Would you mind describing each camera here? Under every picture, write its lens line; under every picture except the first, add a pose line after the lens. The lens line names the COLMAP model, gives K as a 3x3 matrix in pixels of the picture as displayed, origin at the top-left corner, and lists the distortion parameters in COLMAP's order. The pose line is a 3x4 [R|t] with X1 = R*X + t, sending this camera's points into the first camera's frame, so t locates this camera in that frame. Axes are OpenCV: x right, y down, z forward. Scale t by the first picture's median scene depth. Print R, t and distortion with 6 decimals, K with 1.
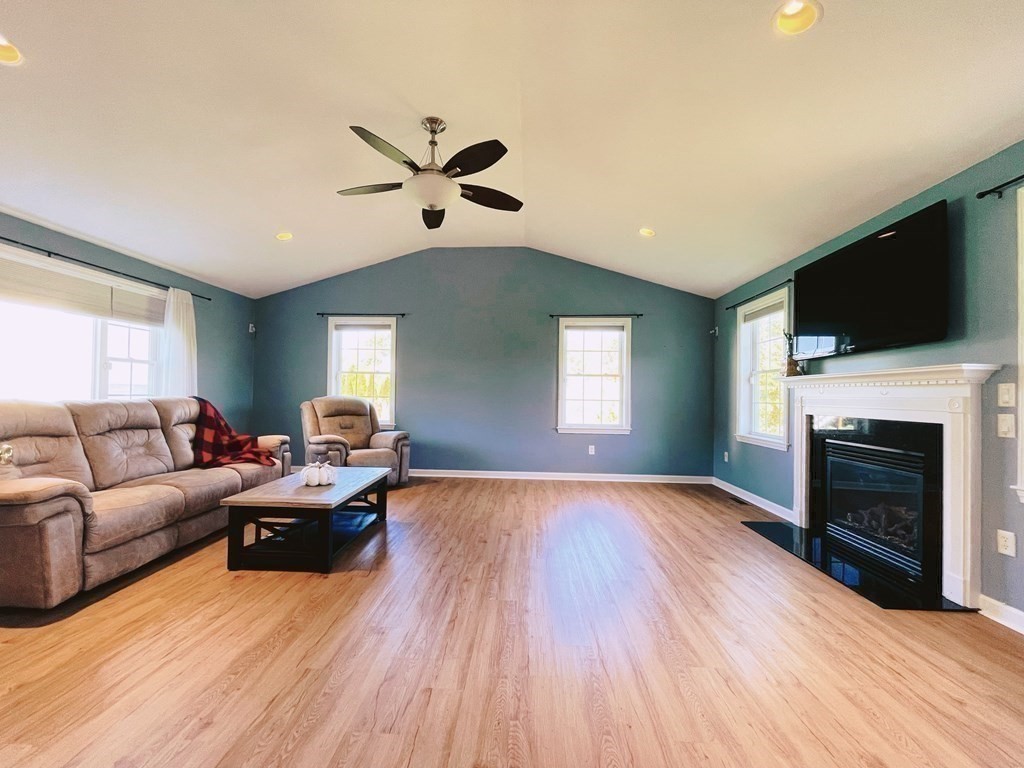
lens RADIAL K [[409.7, 0, 507.4], [0, 409.7, 387.8], [0, 0, 1]] dist [-0.008009, 0.000725]
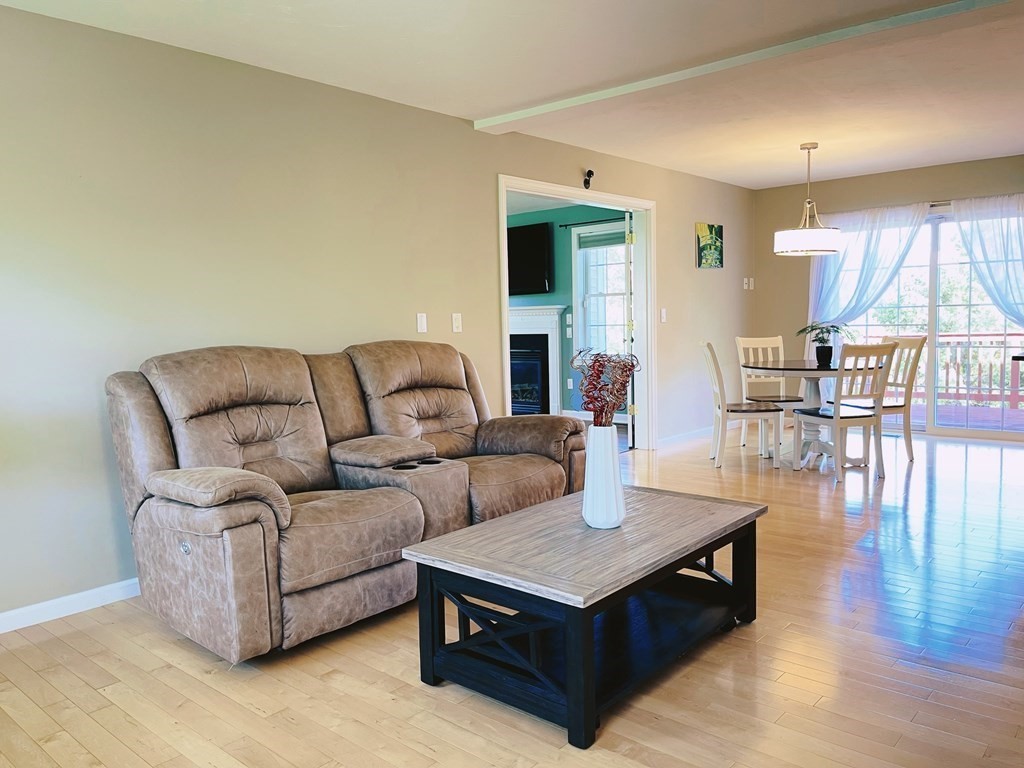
lens RADIAL K [[773.0, 0, 513.2], [0, 773.0, 388.6], [0, 0, 1]] dist [0.064155, -0.093869]
pose [[0.610404, -0.103375, 0.785316, -1.440272], [0.018670, 0.993049, 0.116208, -0.063261], [-0.791871, -0.056272, 0.608091, -0.844563]]
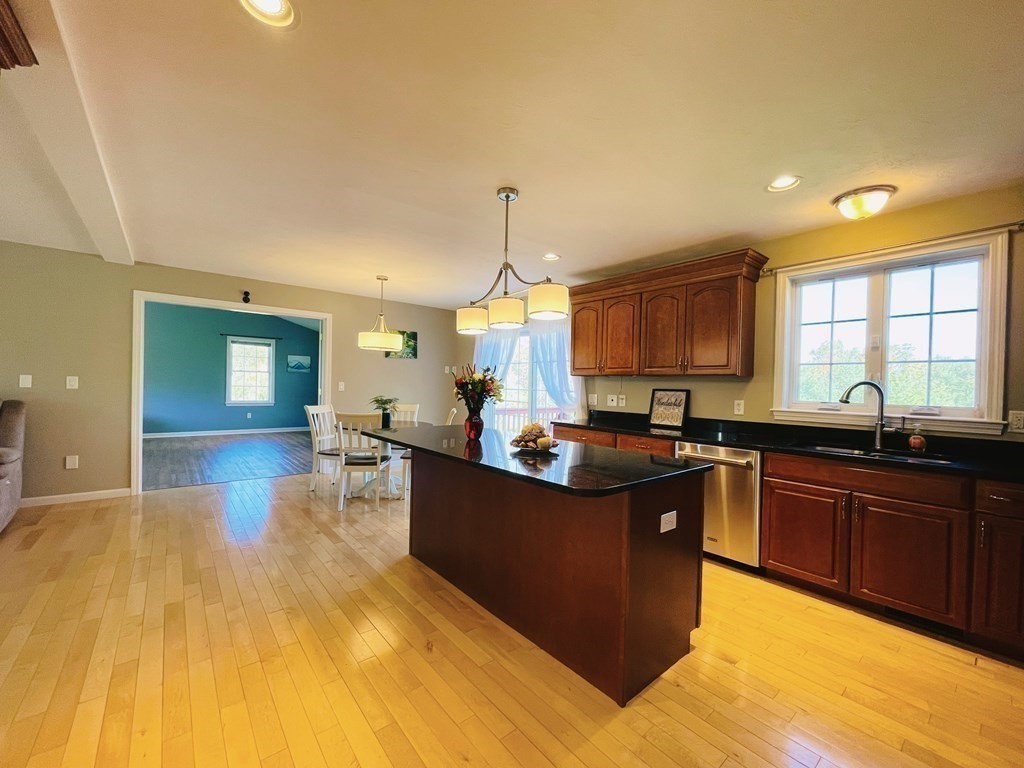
lens RADIAL K [[409.7, 0, 505.1], [0, 409.7, 387.6], [0, 0, 1]] dist [-0.008009, 0.000725]
pose [[0.735266, -0.001058, 0.677778, -0.261290], [-0.027991, 0.999098, 0.031925, -0.076856], [-0.677200, -0.042445, 0.734573, -1.553340]]
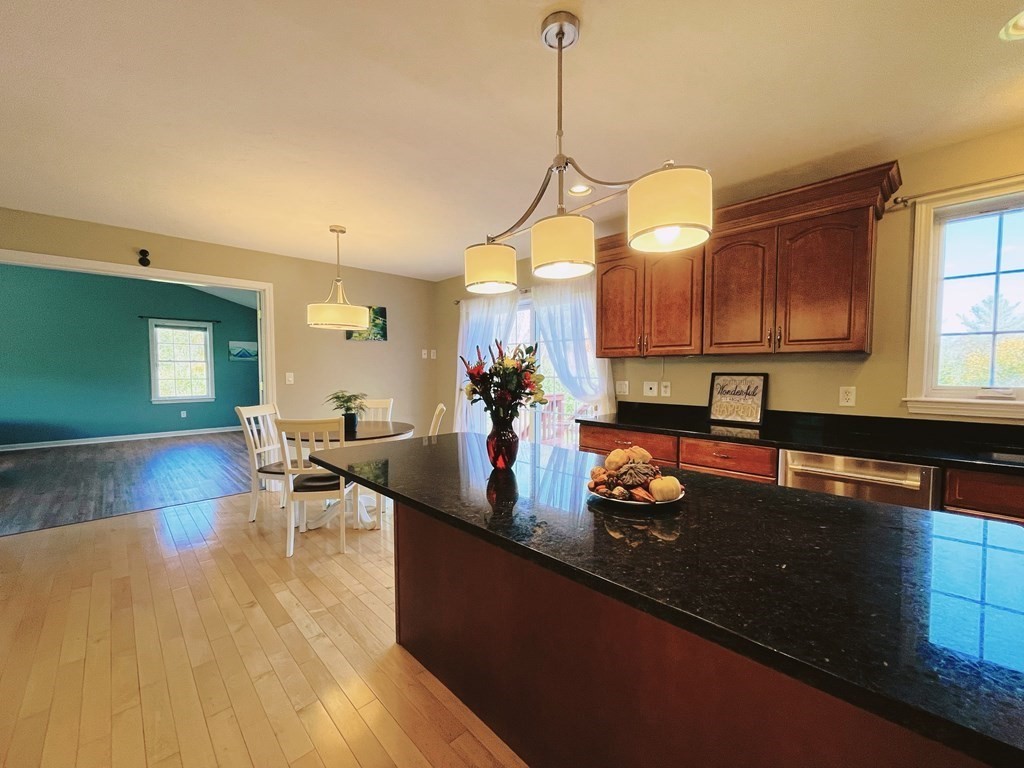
lens RADIAL K [[409.7, 0, 504.2], [0, 409.7, 388.6], [0, 0, 1]] dist [-0.008009, 0.000725]
pose [[0.680277, -0.049932, 0.731252, -0.110715], [-0.005693, 0.997287, 0.073394, -0.076161], [-0.732933, -0.054092, 0.678147, -1.256674]]
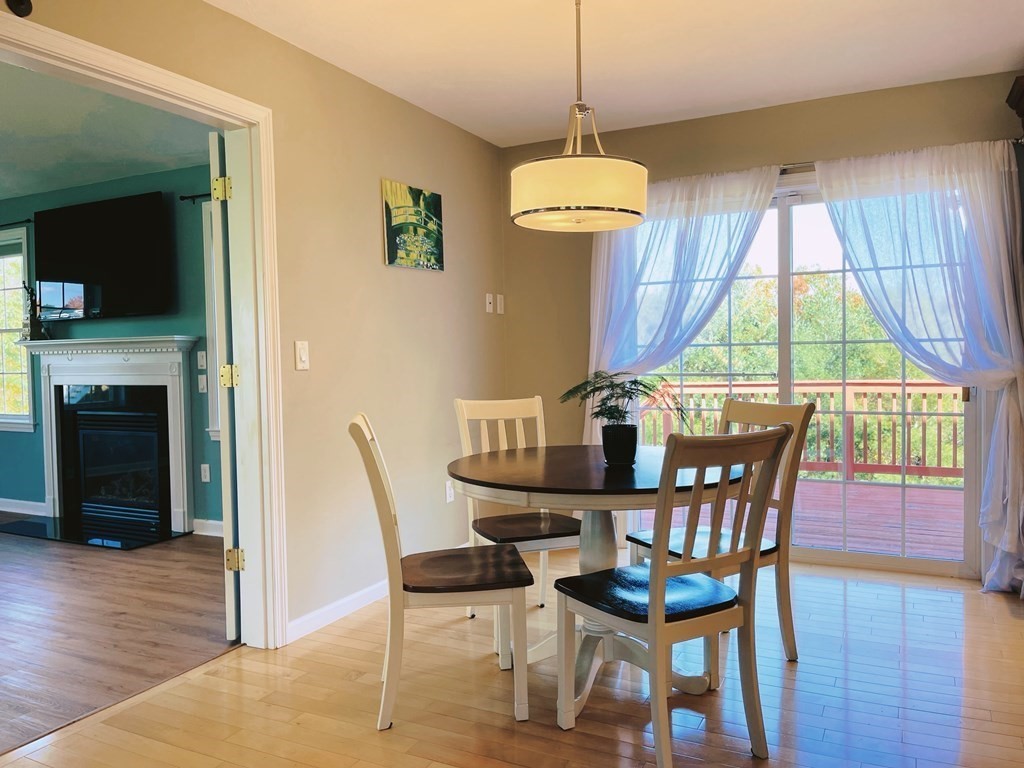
lens RADIAL K [[773.0, 0, 513.8], [0, 773.0, 385.9], [0, 0, 1]] dist [0.064155, -0.093869]
pose [[0.391428, -0.062571, 0.918079, -0.405524], [0.005431, 0.997825, 0.065691, -0.035311], [-0.920193, -0.020727, 0.390917, -0.540348]]
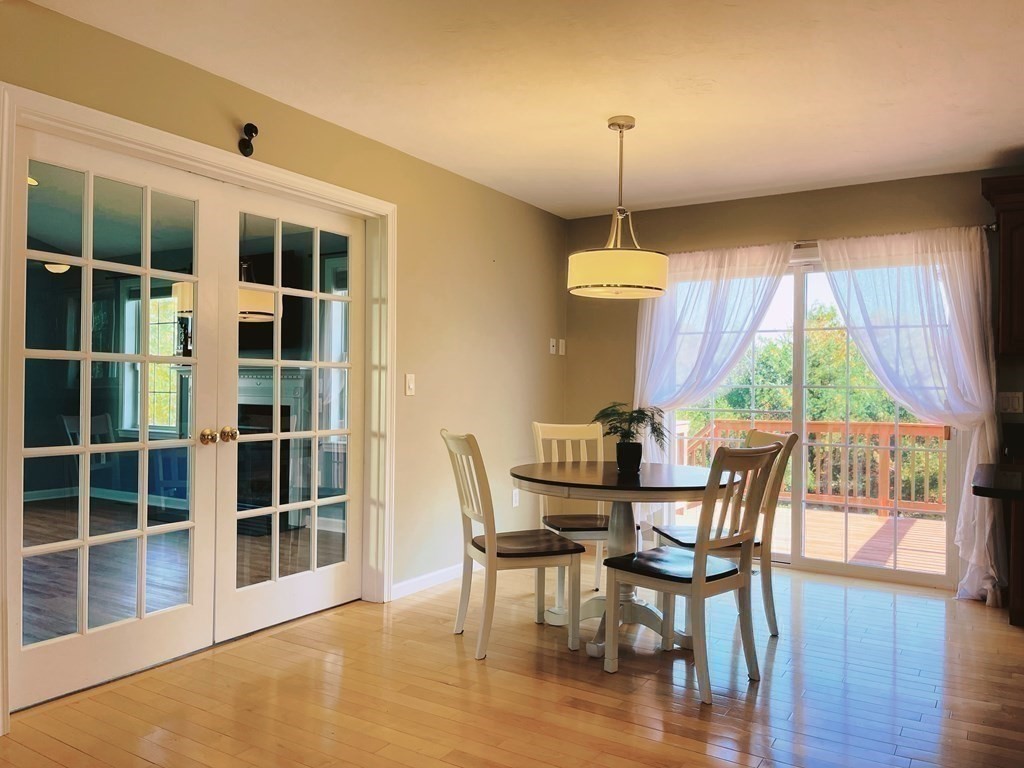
lens RADIAL K [[773.0, 0, 507.8], [0, 773.0, 391.9], [0, 0, 1]] dist [0.064155, -0.093869]
pose [[0.476754, -0.016376, 0.878884, -0.663814], [-0.022687, 0.999264, 0.030926, -0.042305], [-0.878744, -0.034683, 0.476031, -0.670982]]
